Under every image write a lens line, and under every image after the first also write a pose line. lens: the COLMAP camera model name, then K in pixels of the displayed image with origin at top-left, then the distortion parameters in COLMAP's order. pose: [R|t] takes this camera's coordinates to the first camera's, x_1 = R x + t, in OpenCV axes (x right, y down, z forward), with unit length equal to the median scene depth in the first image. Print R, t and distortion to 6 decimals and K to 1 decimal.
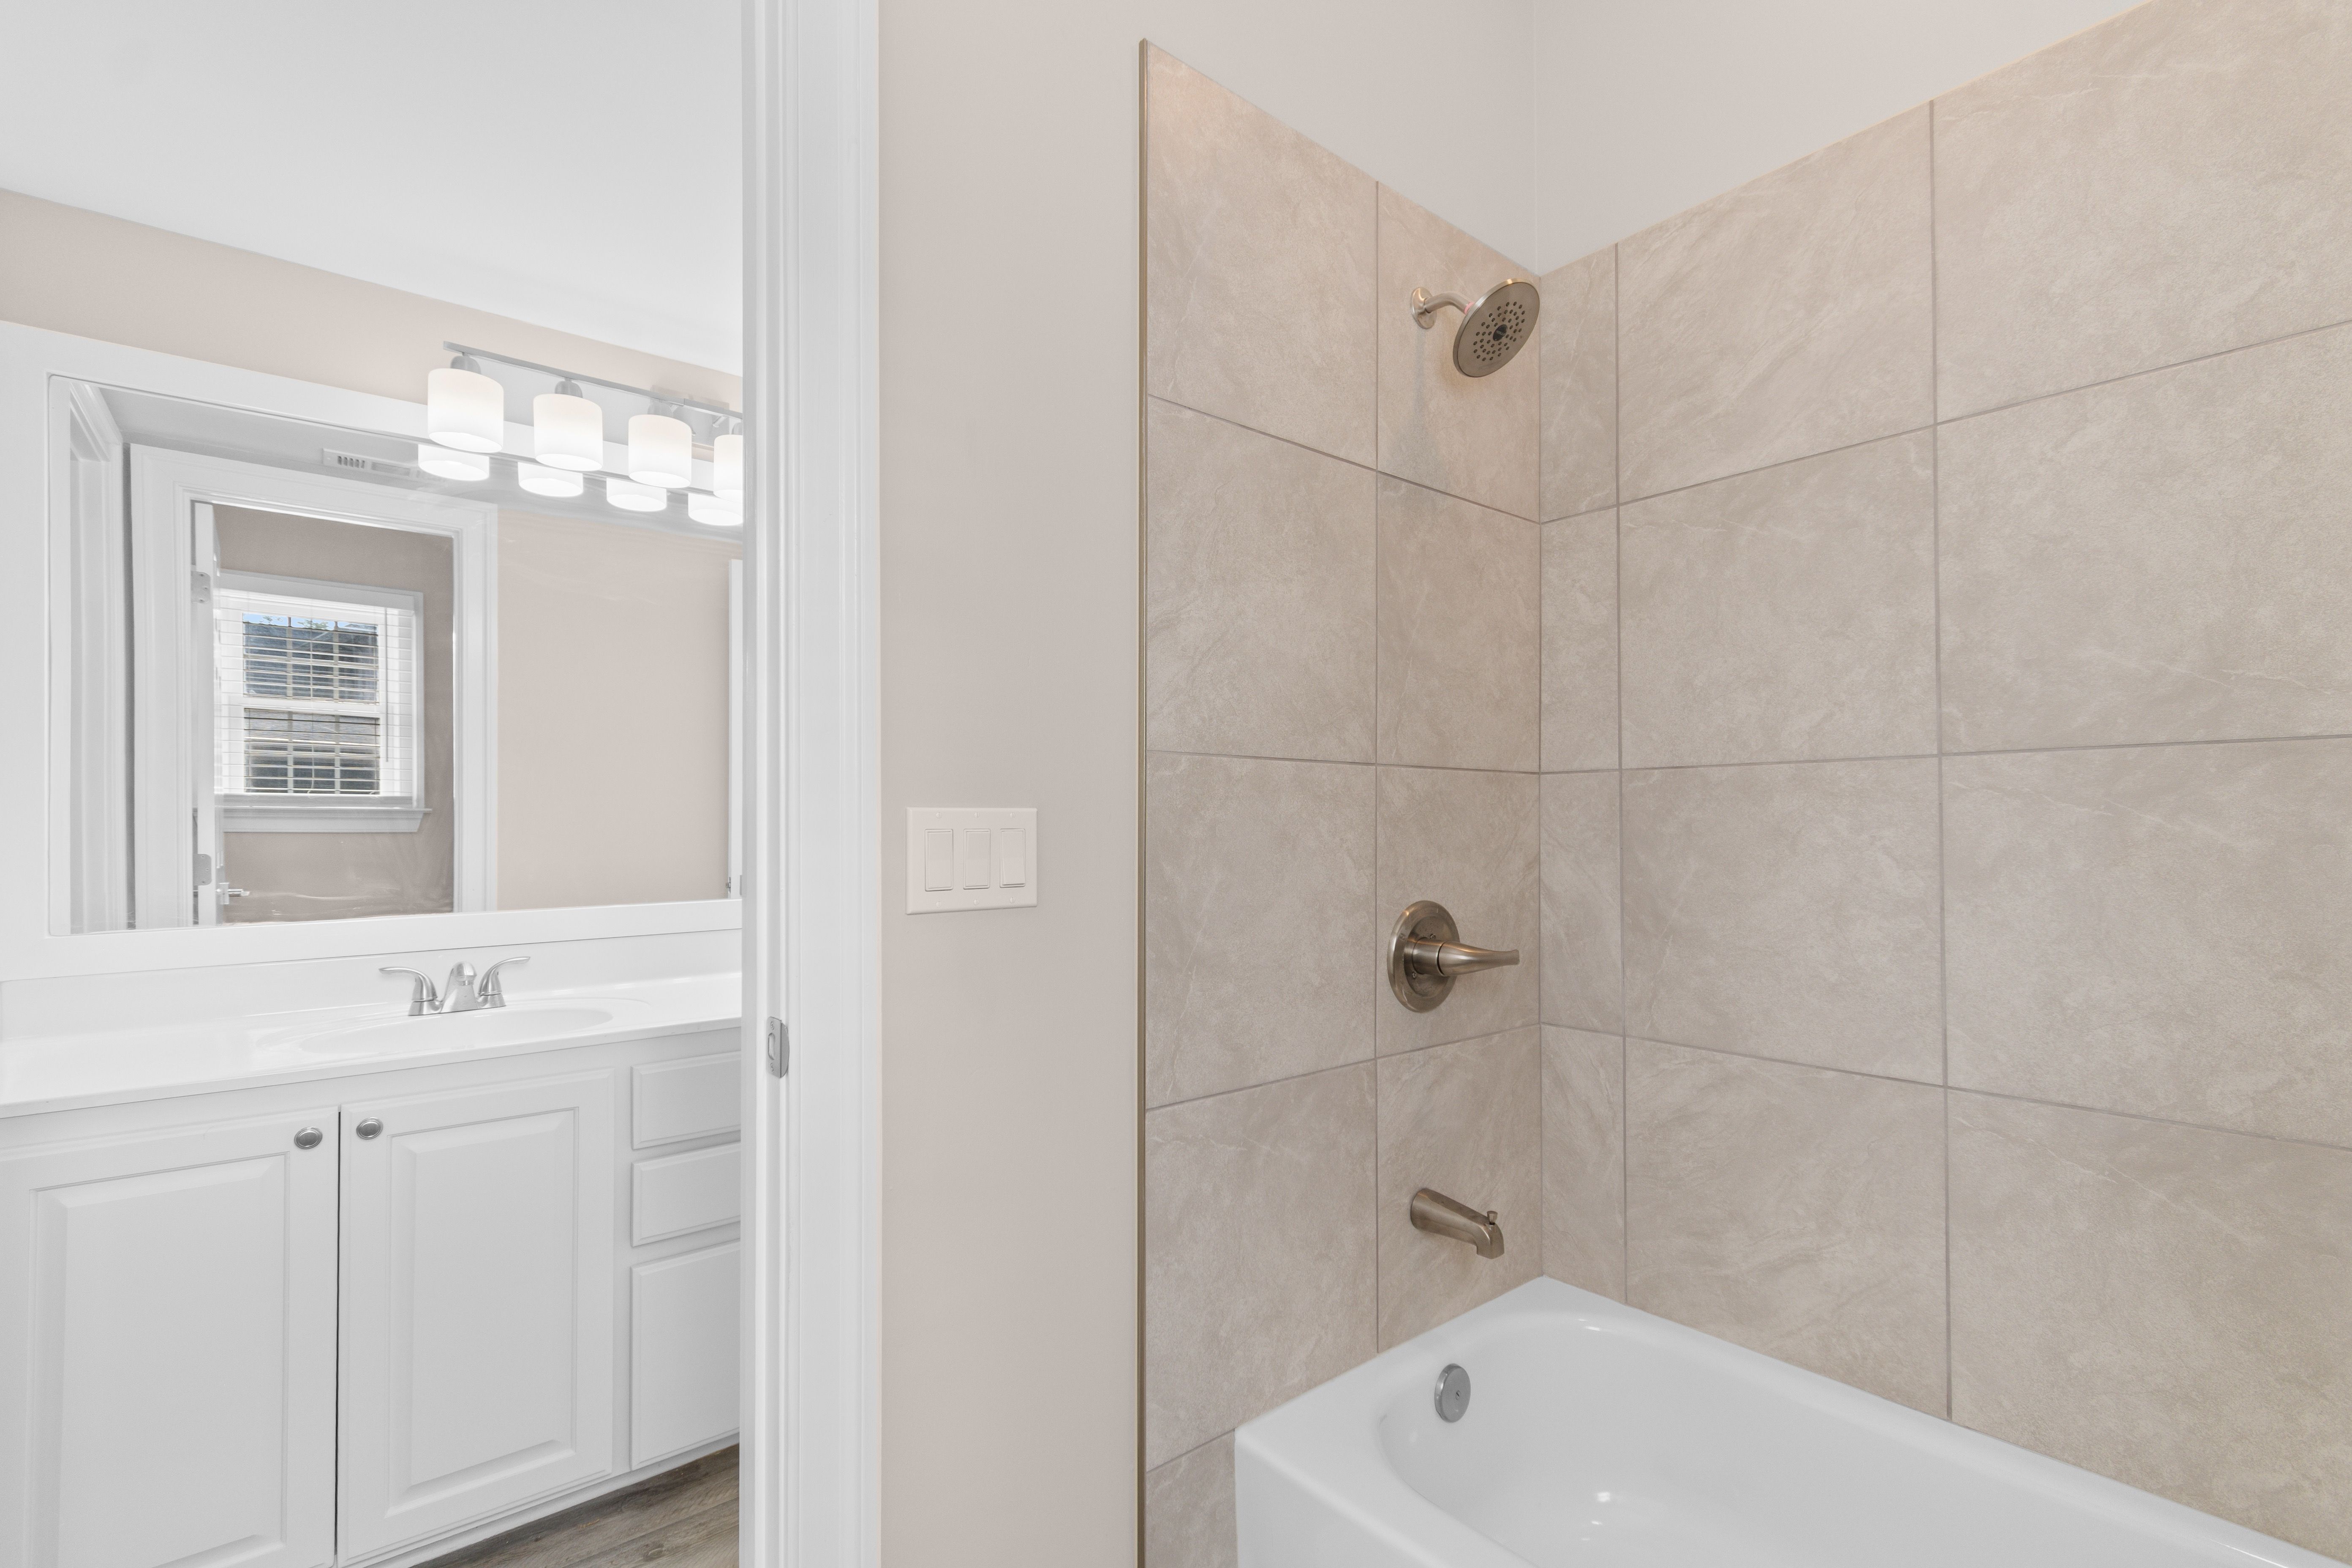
lens RADIAL K [[1033.1, 0, 1149.1], [0, 1033.1, 822.4], [0, 0, 1]] dist [0.004054, -0.001055]
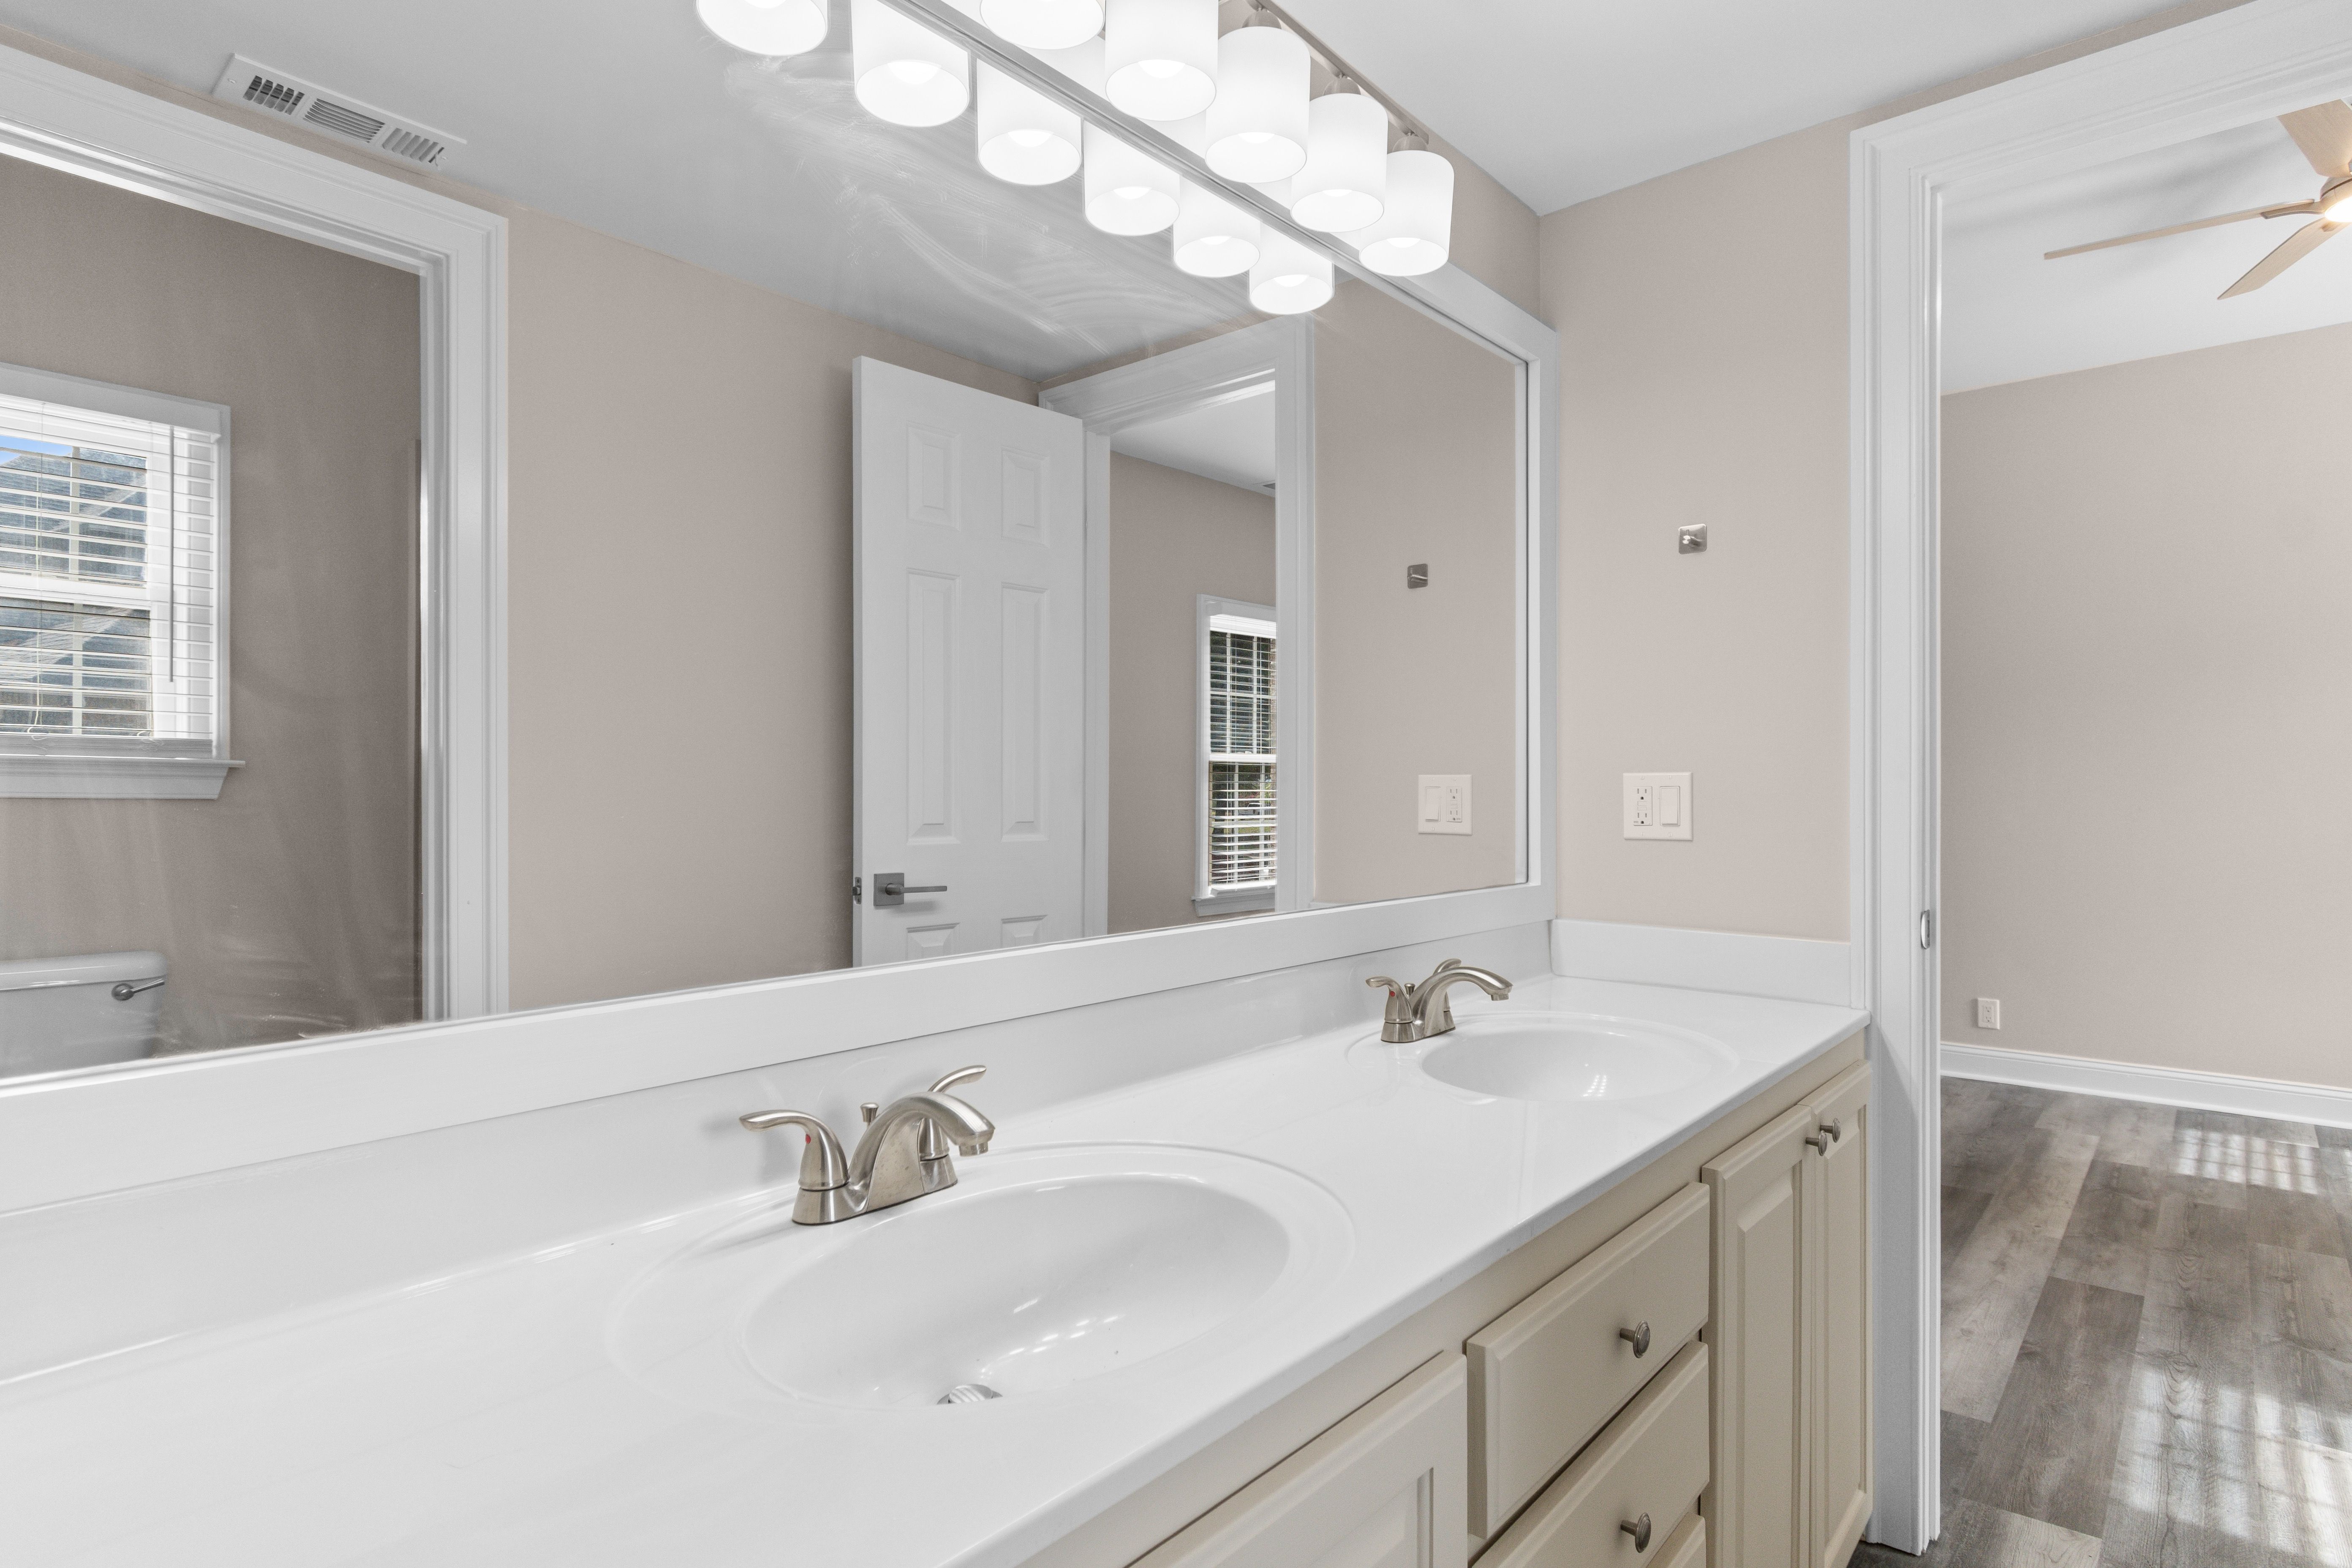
lens RADIAL K [[1223.5, 0, 1169.7], [0, 1223.5, 788.1], [0, 0, 1]] dist [0.002270, -0.000576]
pose [[0.987482, 0.000608, 0.157731, -0.270139], [-0.000649, 1.000000, 0.000208, 0.002865], [-0.157731, -0.000308, 0.987482, 0.201301]]
